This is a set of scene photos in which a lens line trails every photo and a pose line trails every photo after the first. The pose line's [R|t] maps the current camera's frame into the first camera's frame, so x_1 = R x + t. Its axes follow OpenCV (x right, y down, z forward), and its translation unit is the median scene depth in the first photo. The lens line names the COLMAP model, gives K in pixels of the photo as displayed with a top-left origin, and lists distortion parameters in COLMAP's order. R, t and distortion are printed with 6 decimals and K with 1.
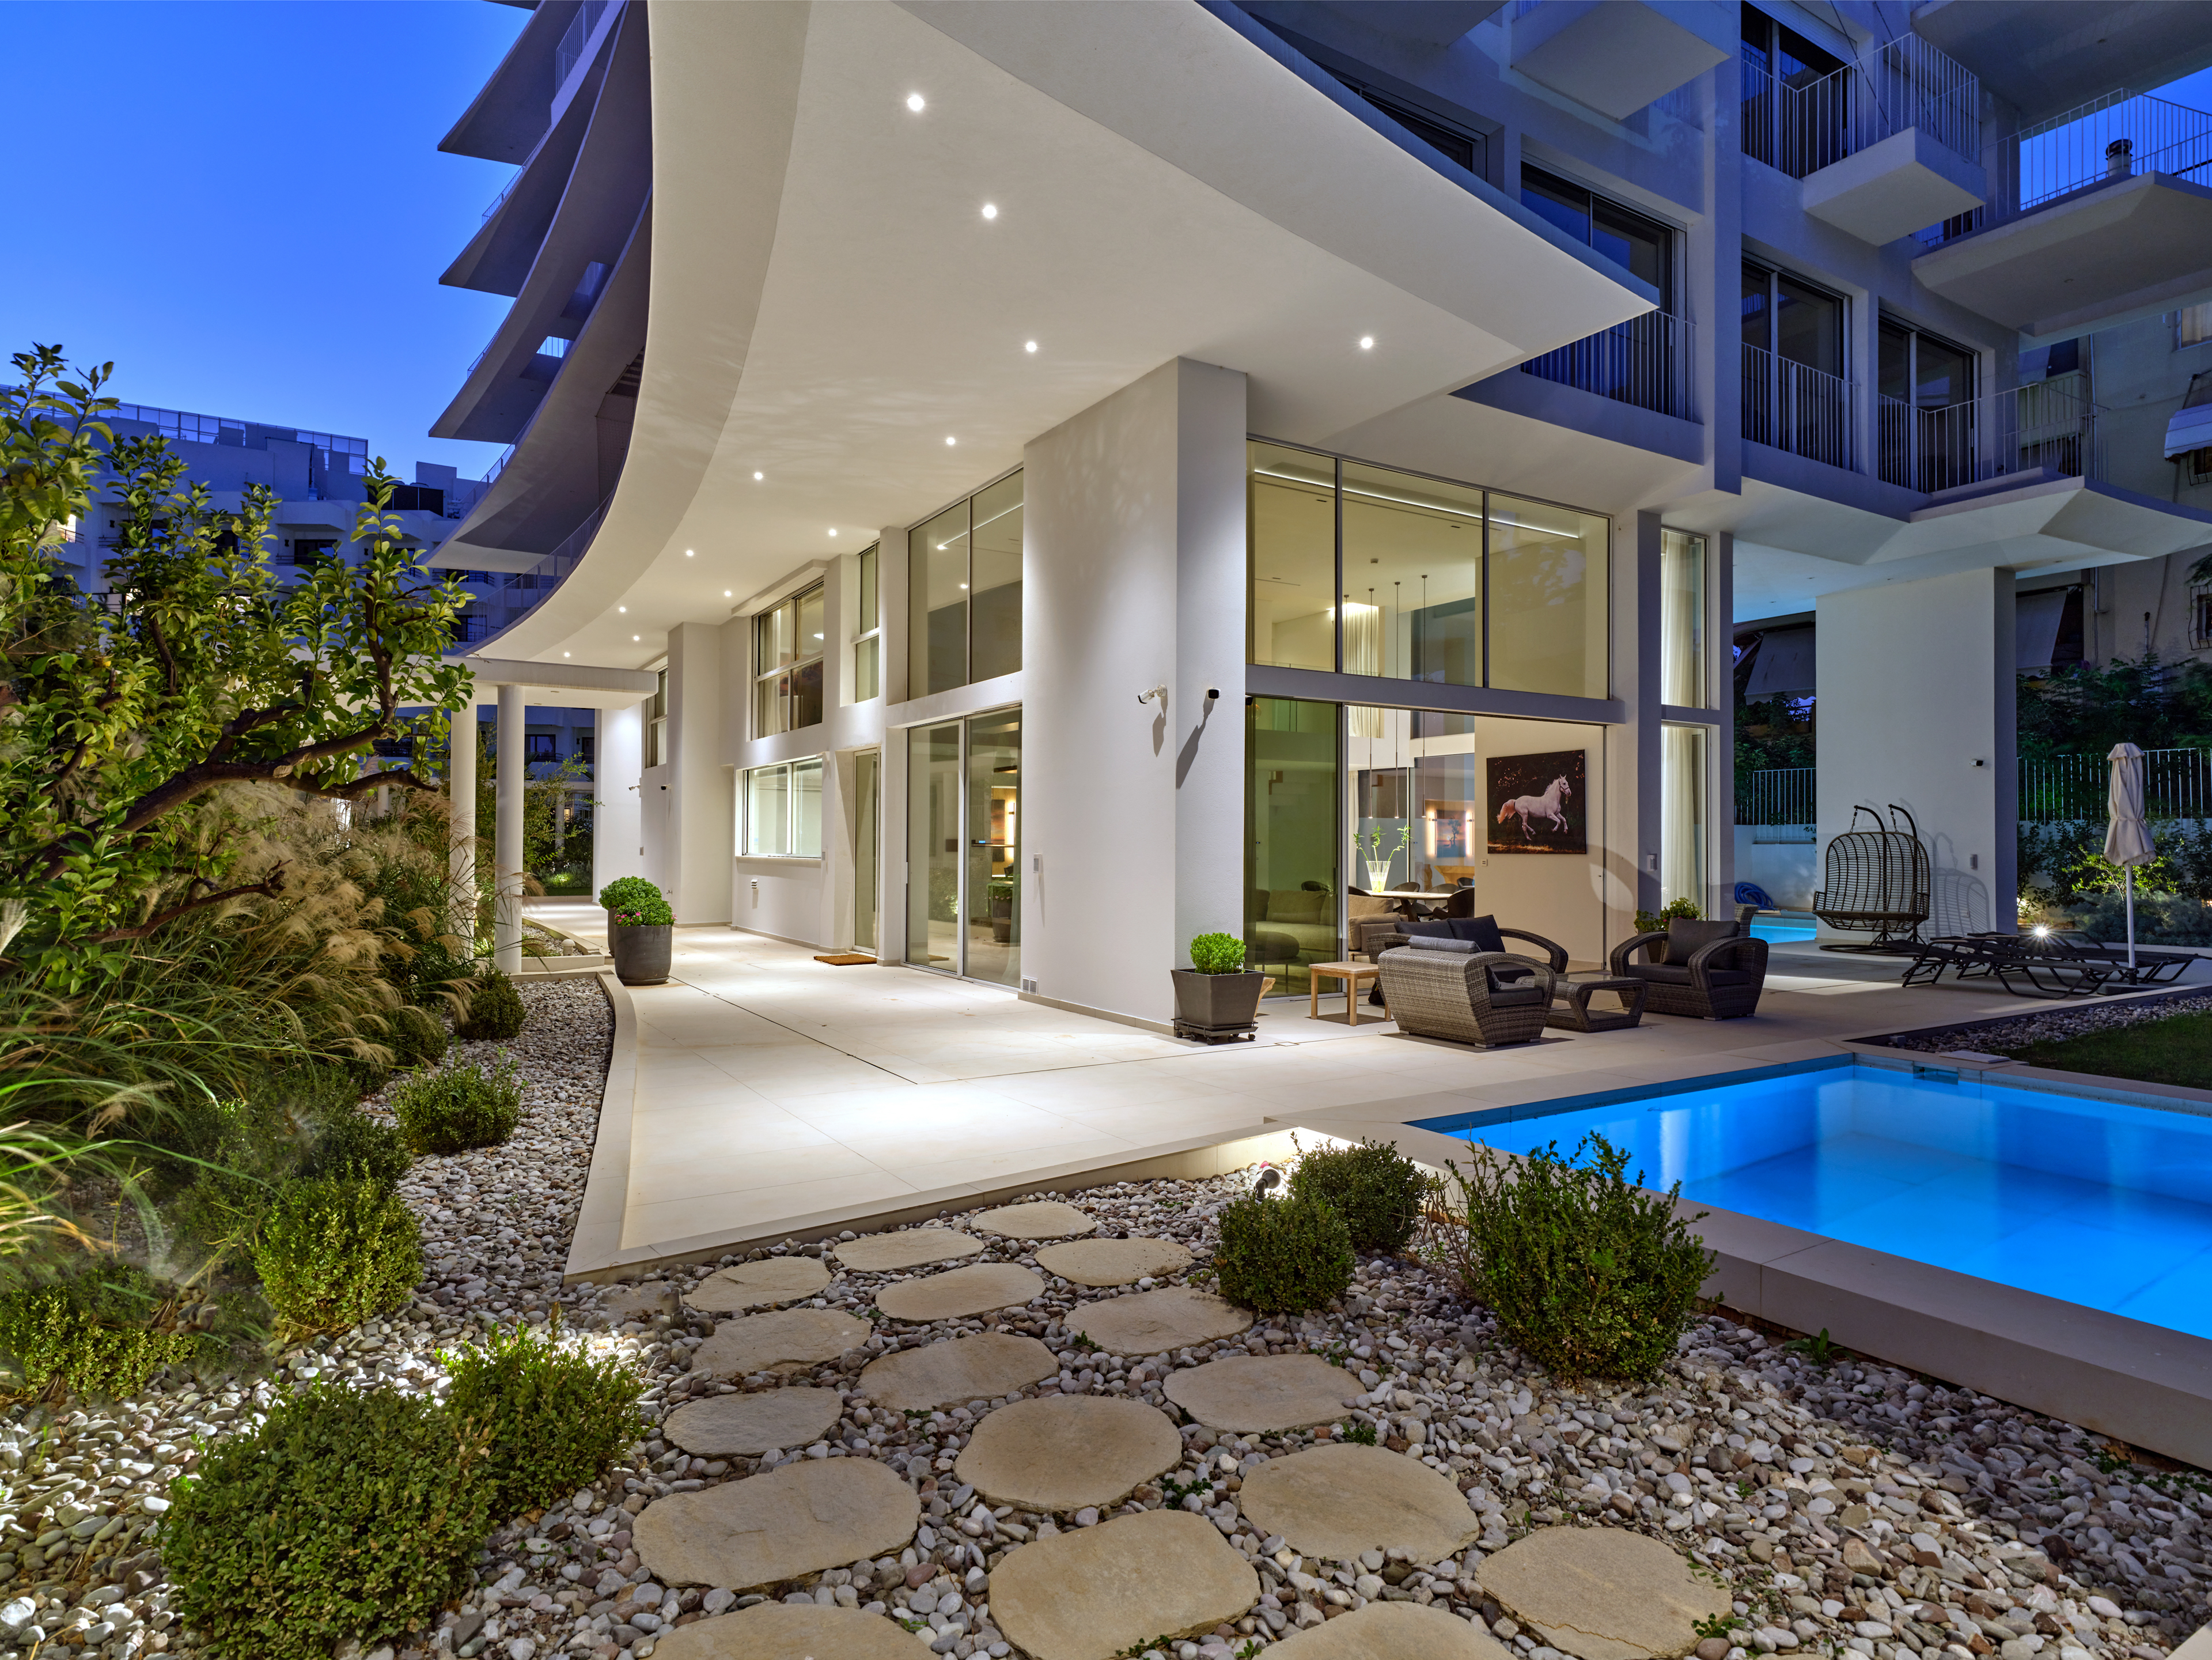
lens RADIAL K [[1225.6, 0, 1104.0], [0, 1225.6, 830.4], [0, 0, 1]] dist [-0.003105, -0.000628]
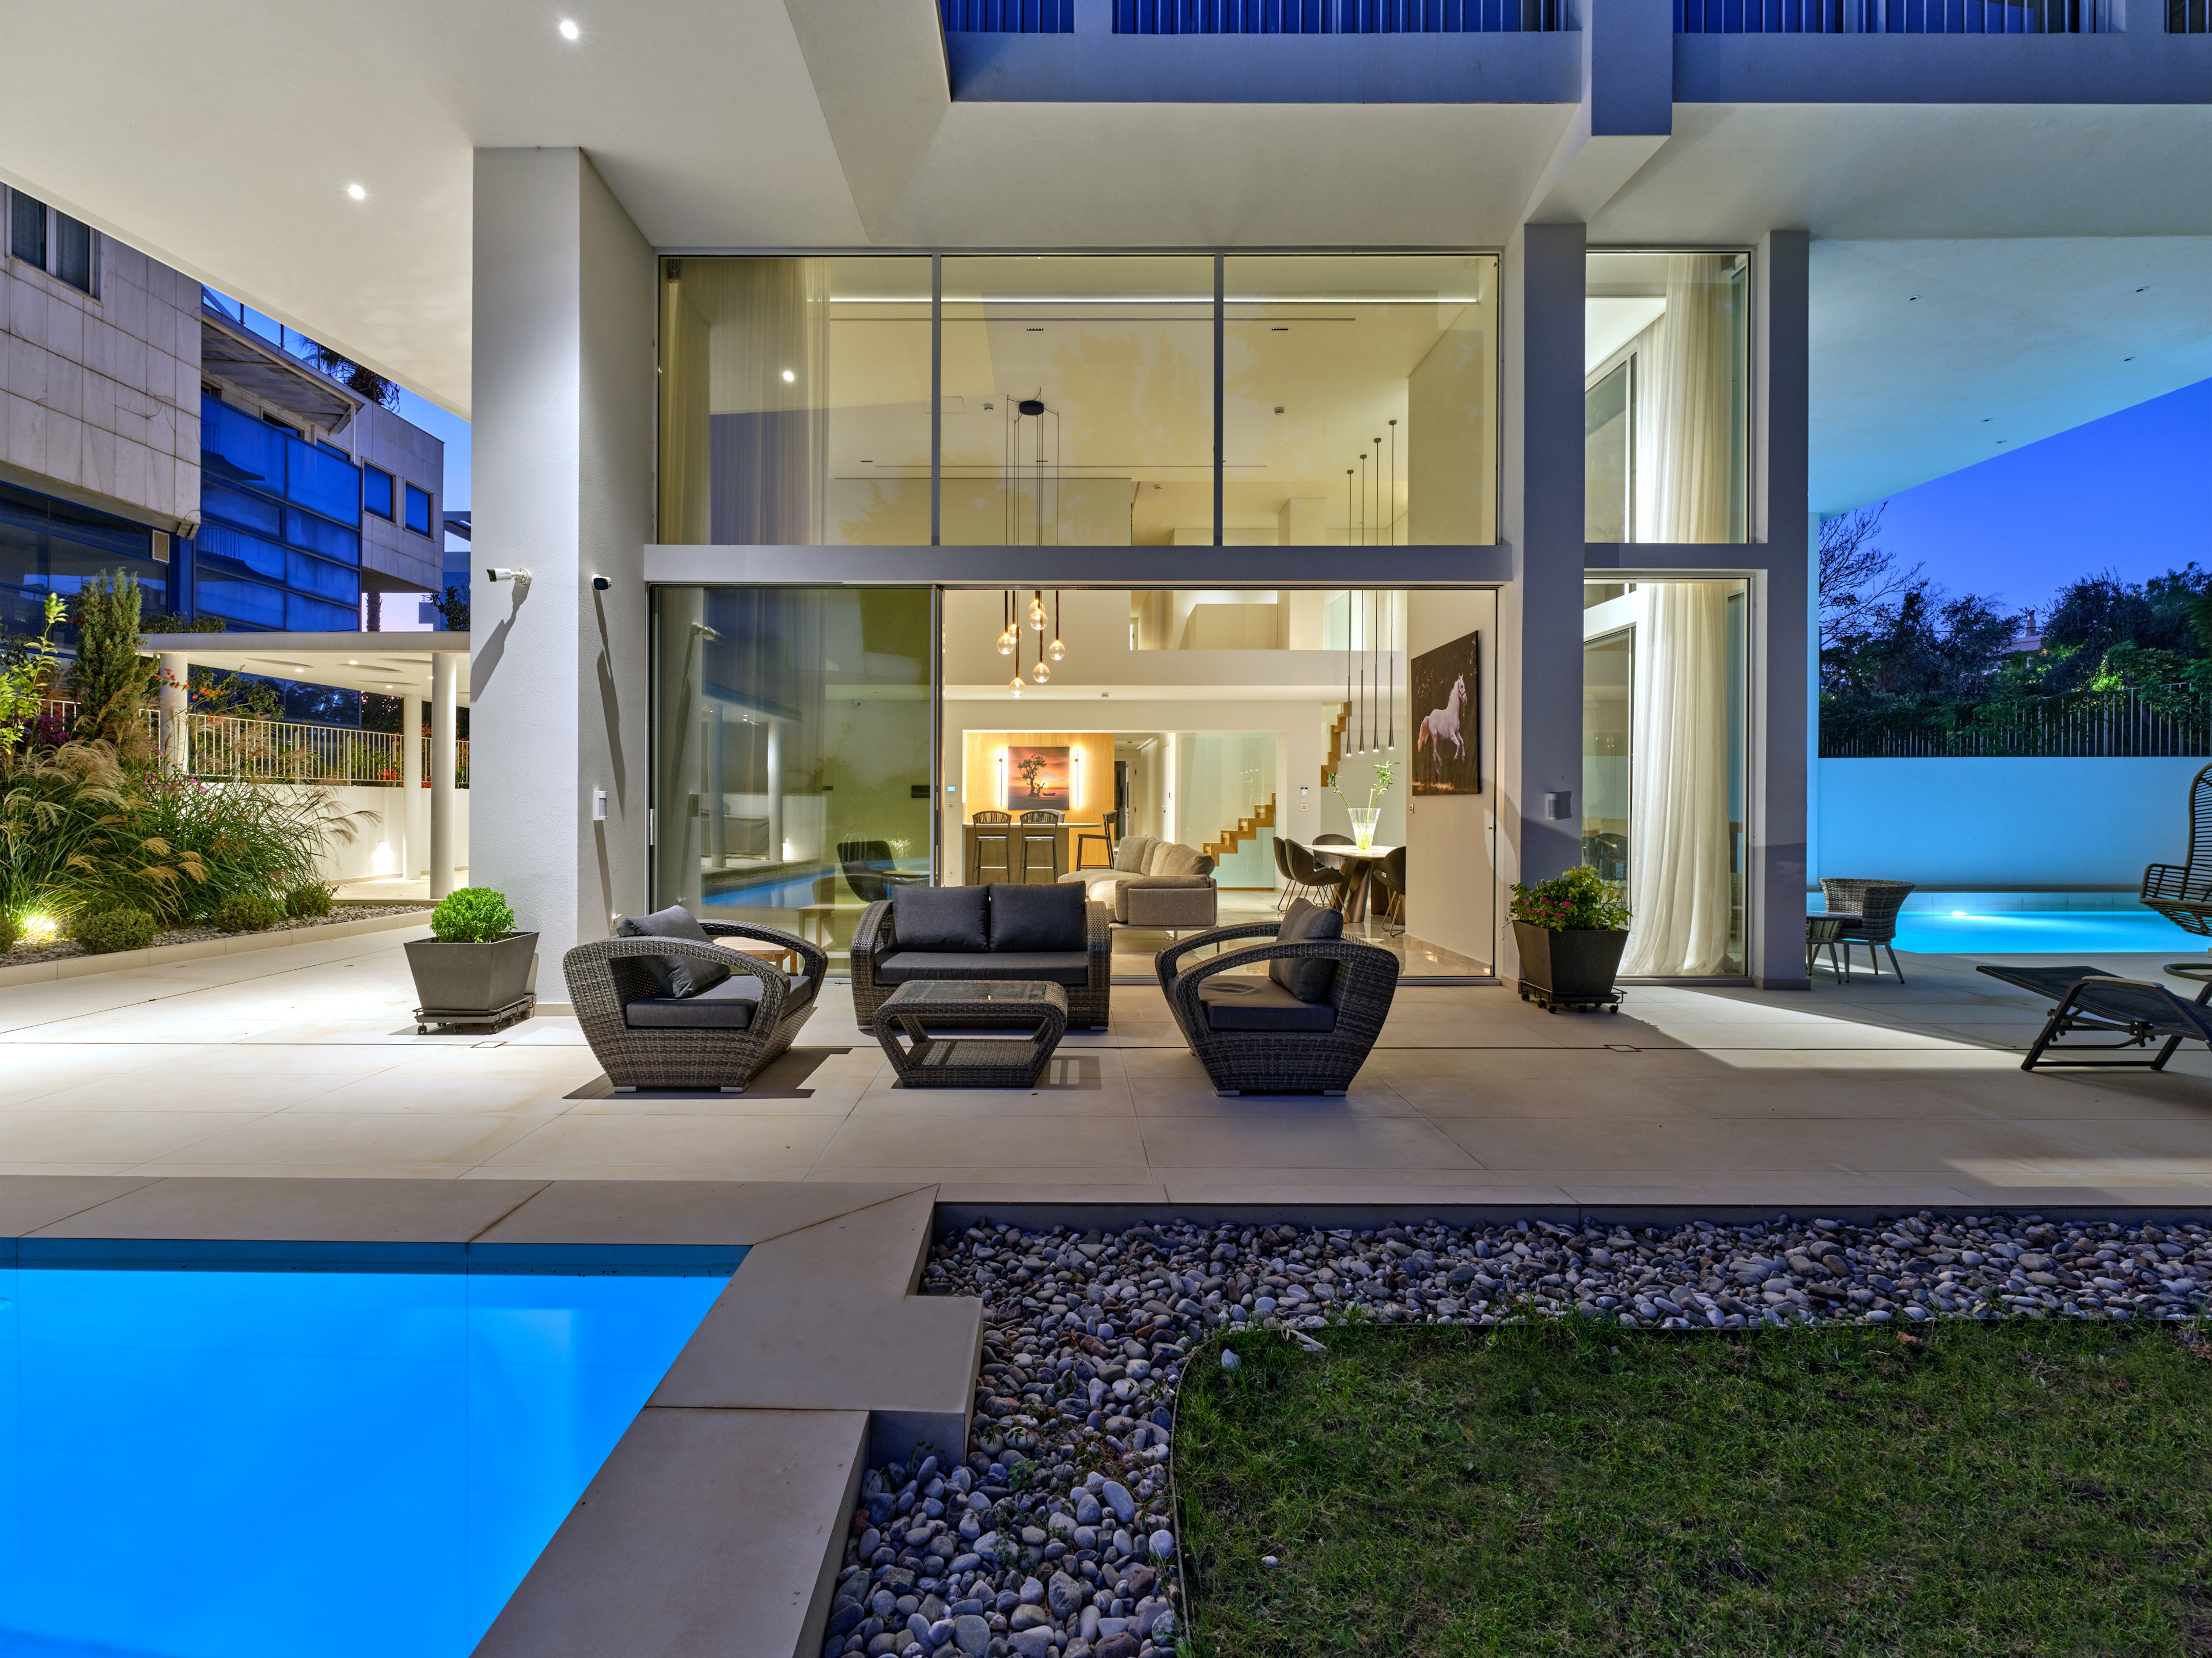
lens RADIAL K [[1043.6, 0, 1091.3], [0, 1043.6, 814.6], [0, 0, 1]] dist [-0.009161, -0.003415]
pose [[0.856541, 0.003554, -0.516067, 0.500732], [0.009848, 0.999682, 0.023230, 0.015386], [0.515986, -0.024980, 0.856233, 0.429650]]
